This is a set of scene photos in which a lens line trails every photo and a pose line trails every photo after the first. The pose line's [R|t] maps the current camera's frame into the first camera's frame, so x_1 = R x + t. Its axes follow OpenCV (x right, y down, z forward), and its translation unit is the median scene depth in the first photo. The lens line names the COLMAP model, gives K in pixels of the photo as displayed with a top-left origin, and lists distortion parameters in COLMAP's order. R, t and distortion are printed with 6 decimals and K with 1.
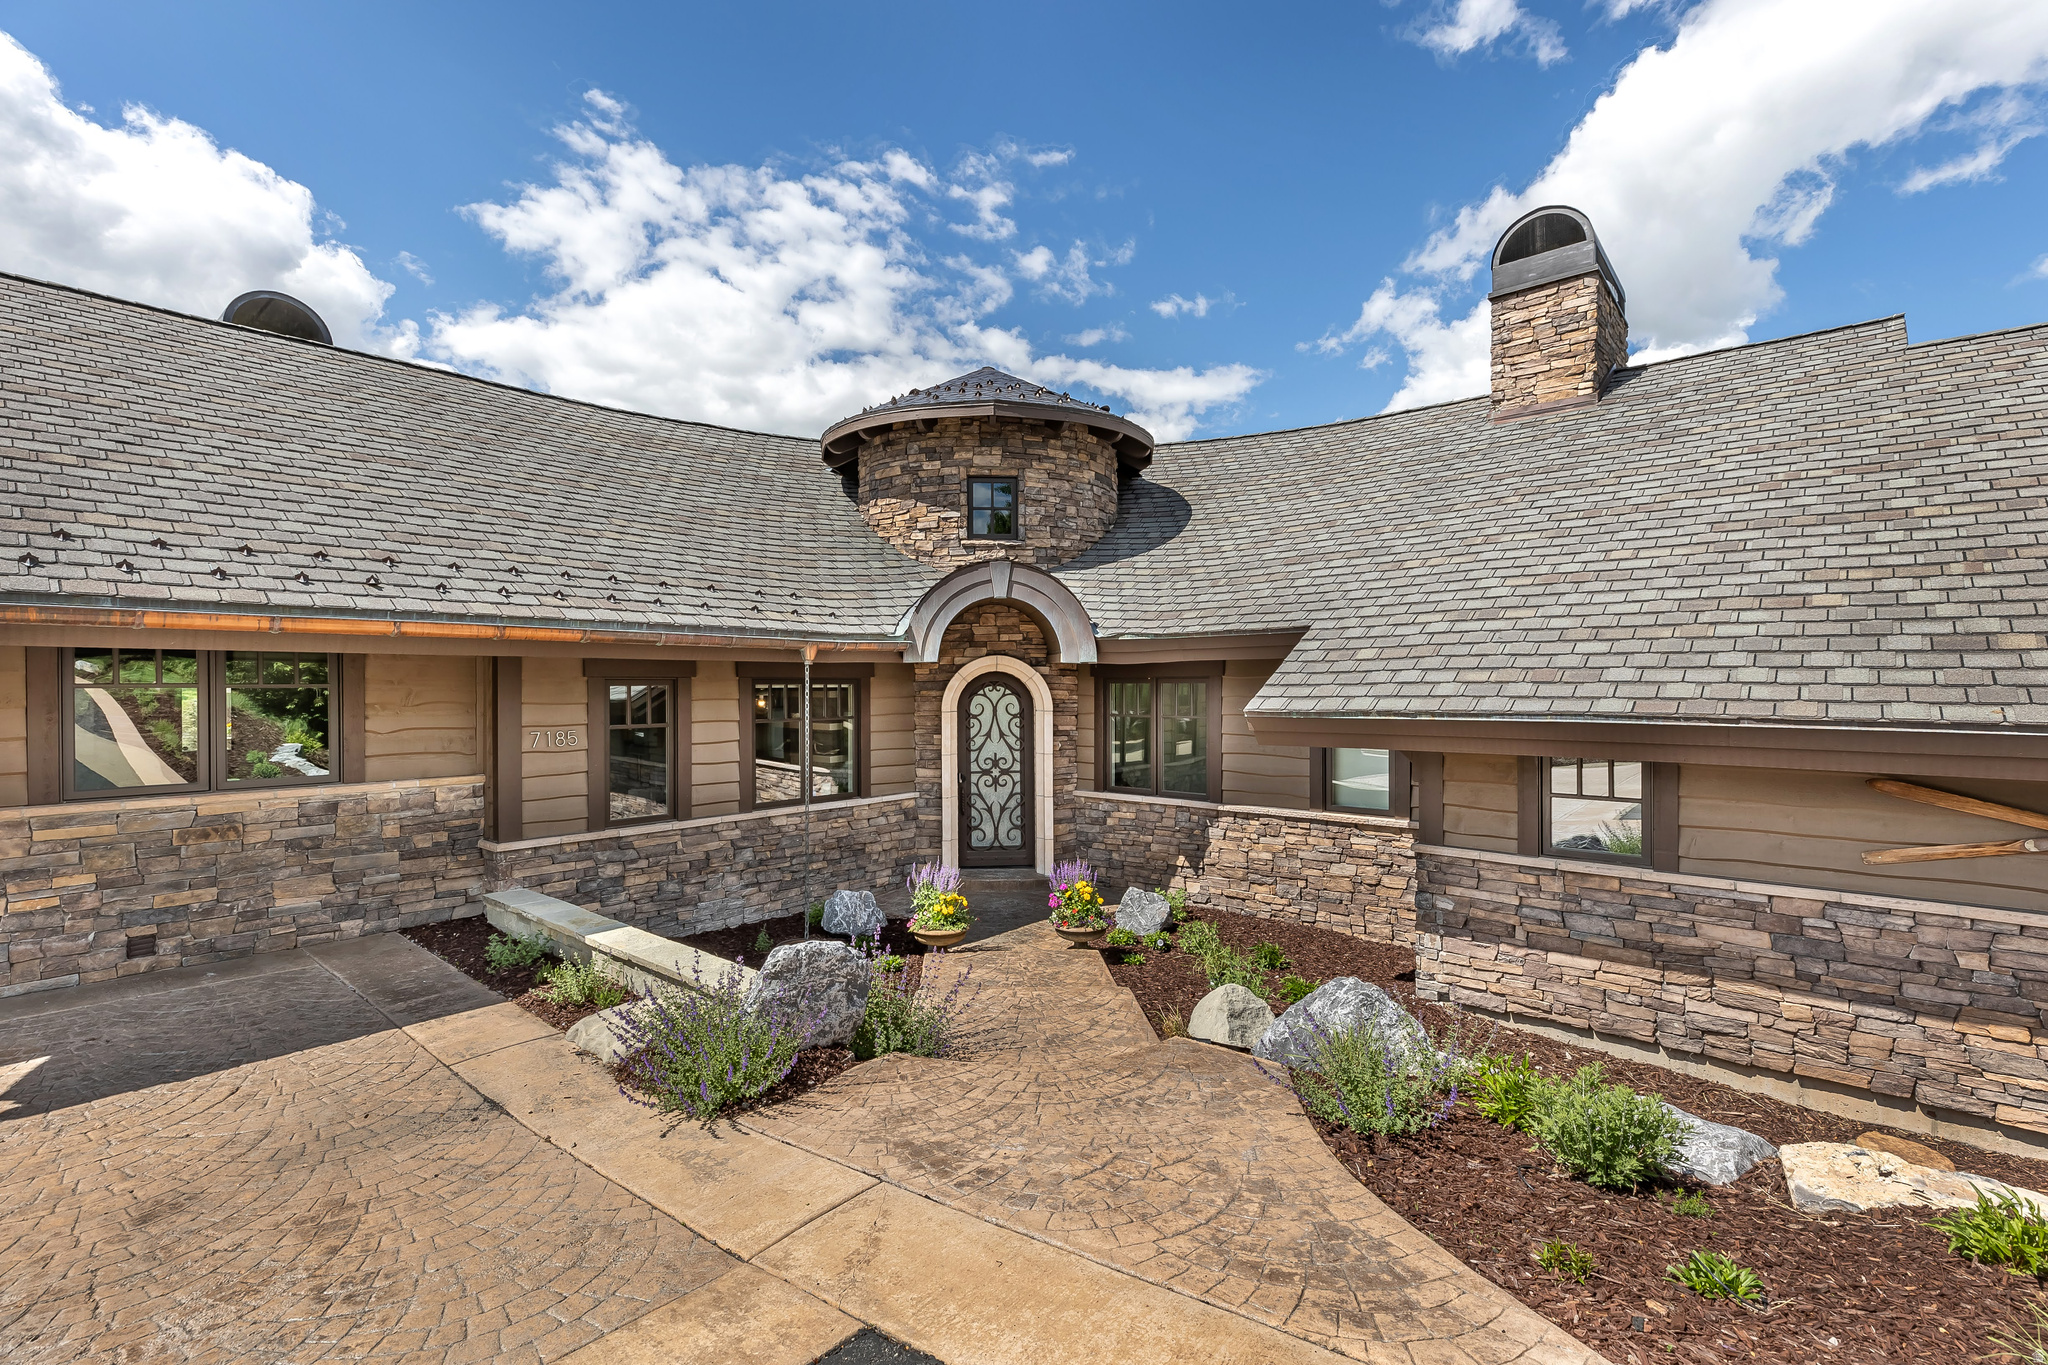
lens RADIAL K [[977.9, 0, 1024.0], [0, 977.9, 682.5], [0, 0, 1]] dist [0.037269, -0.021571]
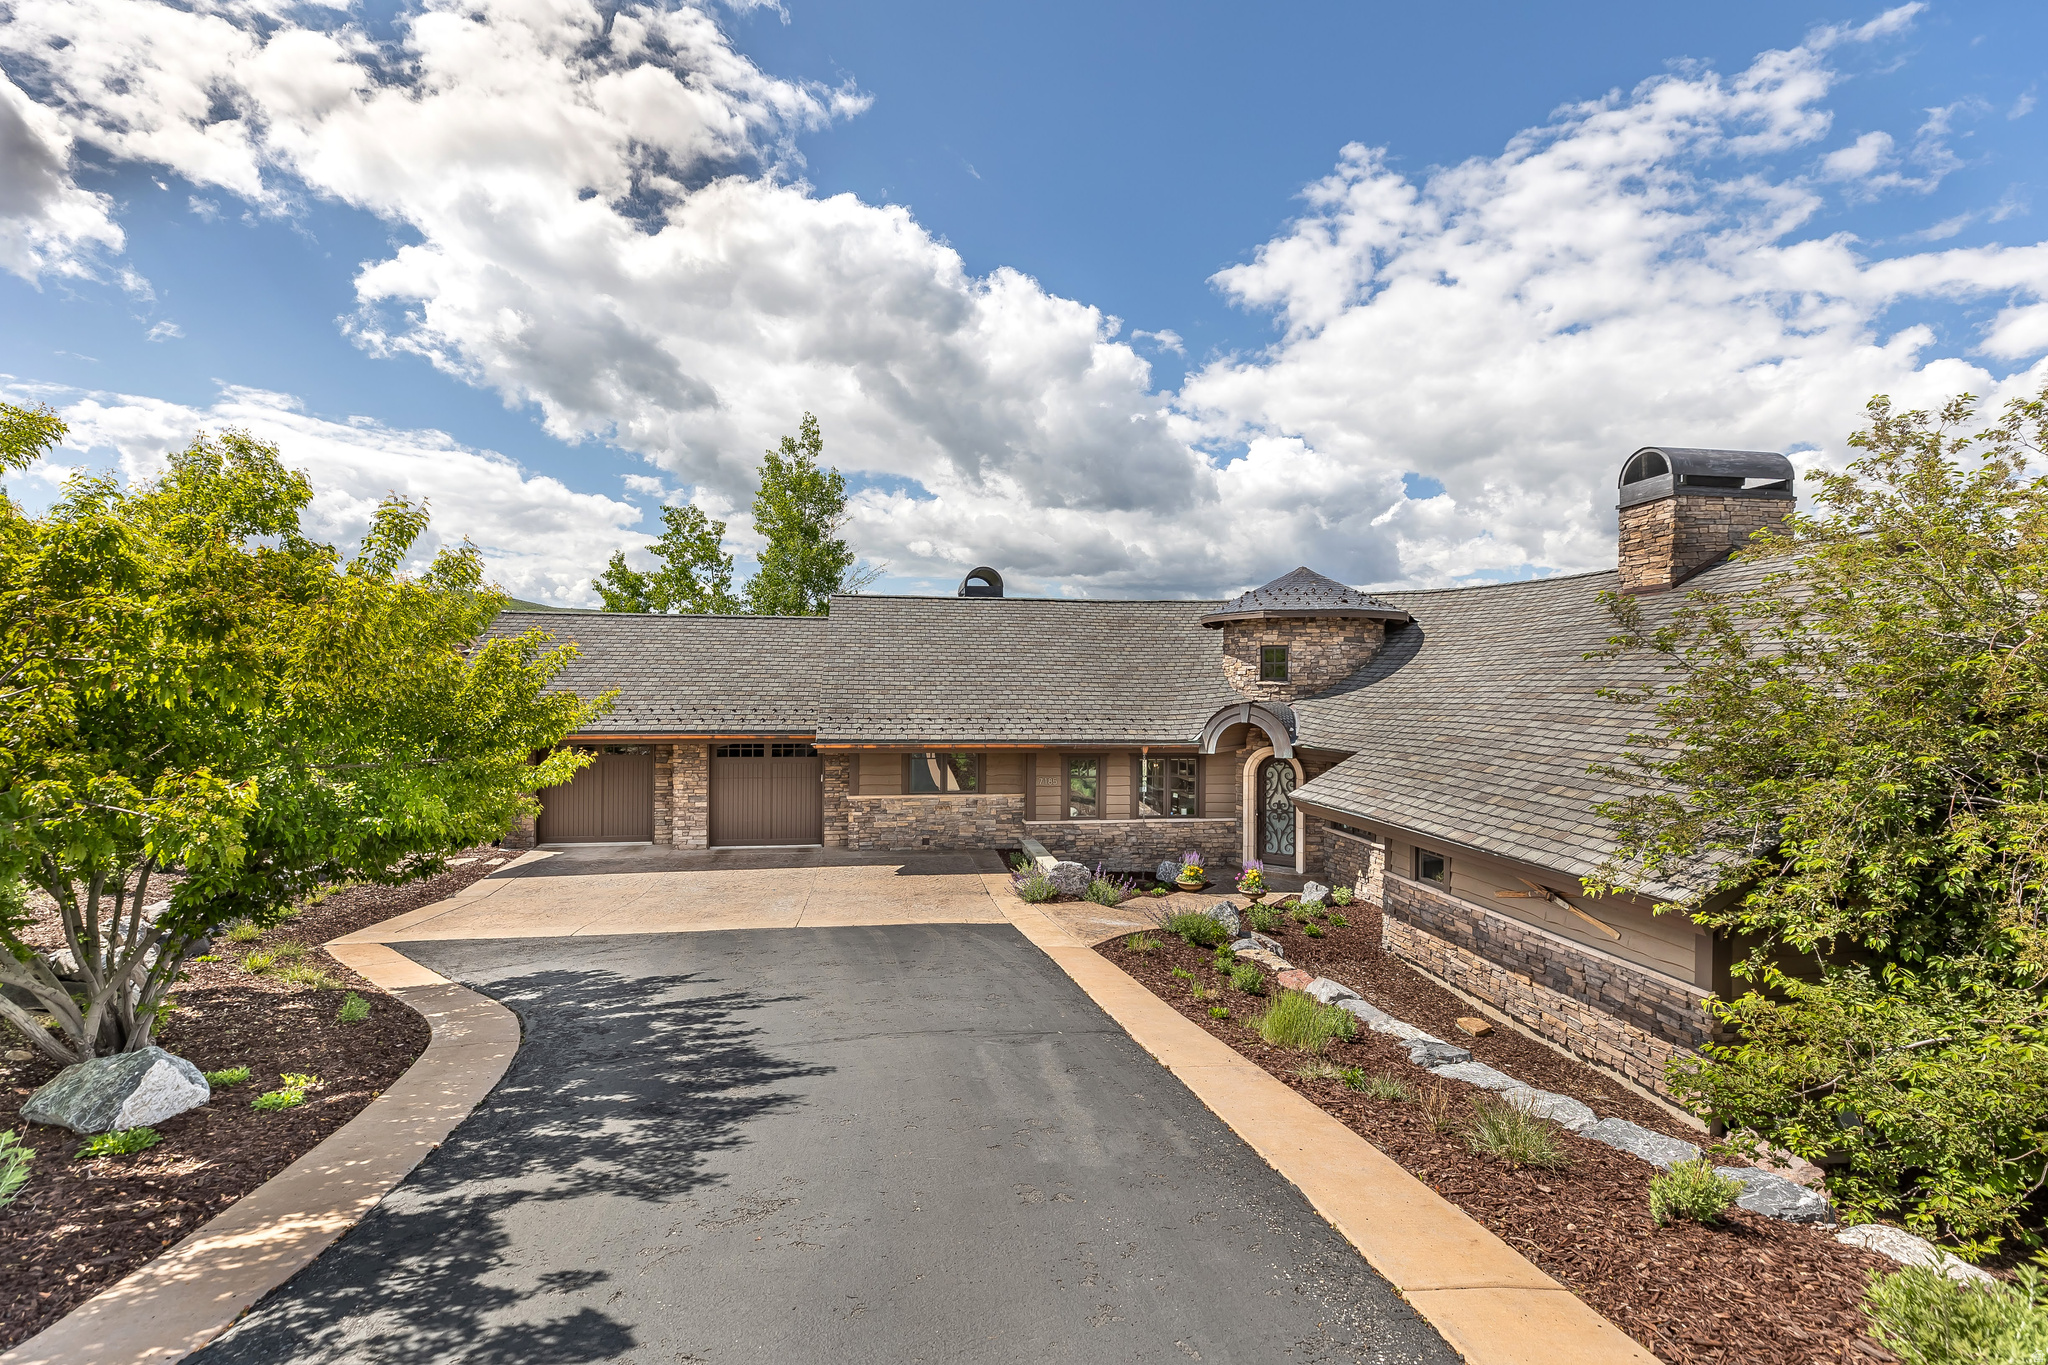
lens RADIAL K [[977.9, 0, 1024.0], [0, 977.9, 682.5], [0, 0, 1]] dist [0.037269, -0.021571]
pose [[0.761420, 0.007415, -0.648217, 0.771943], [-0.011808, 0.999927, -0.002431, -0.131907], [0.648152, 0.009505, 0.761452, -0.651397]]
